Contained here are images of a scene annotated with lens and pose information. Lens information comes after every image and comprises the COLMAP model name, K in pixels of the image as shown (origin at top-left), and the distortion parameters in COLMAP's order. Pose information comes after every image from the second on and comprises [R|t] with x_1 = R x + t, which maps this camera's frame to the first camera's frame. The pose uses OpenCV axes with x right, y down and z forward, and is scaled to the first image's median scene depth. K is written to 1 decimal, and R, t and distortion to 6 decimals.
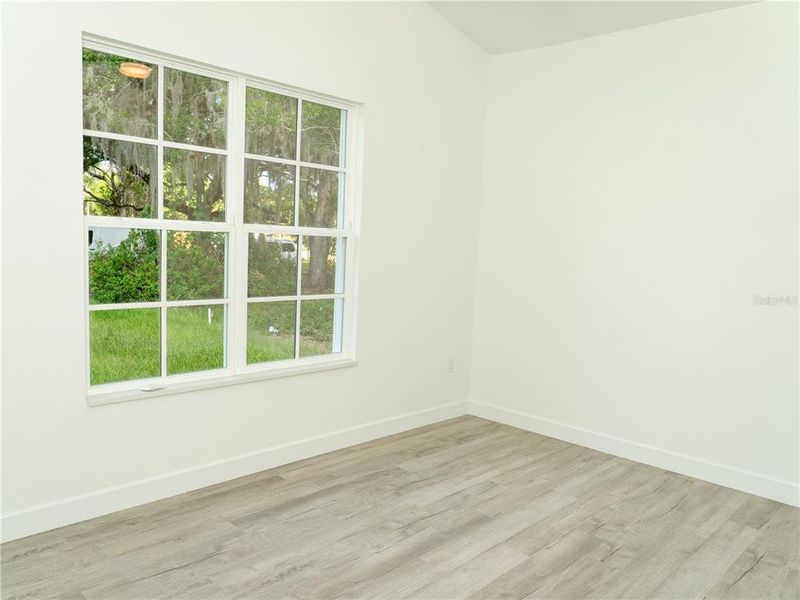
lens RADIAL K [[606.0, 0, 406.1], [0, 606.0, 302.1], [0, 0, 1]] dist [-0.023870, 0.009655]
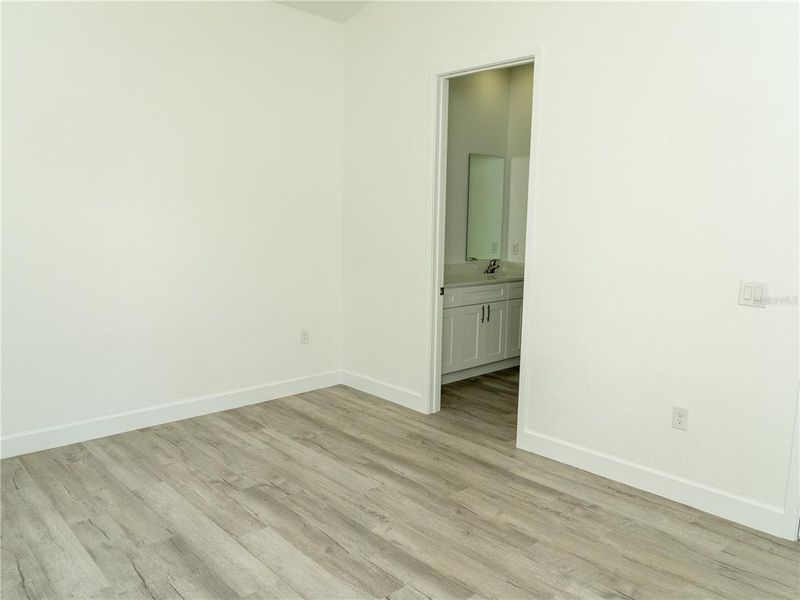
lens RADIAL K [[606.0, 0, 406.1], [0, 606.0, 302.1], [0, 0, 1]] dist [-0.023870, 0.009655]
pose [[0.055096, -0.184749, 0.981240, -0.557904], [0.085095, 0.980026, 0.179743, -0.079810], [-0.994848, 0.073595, 0.069717, 0.551059]]
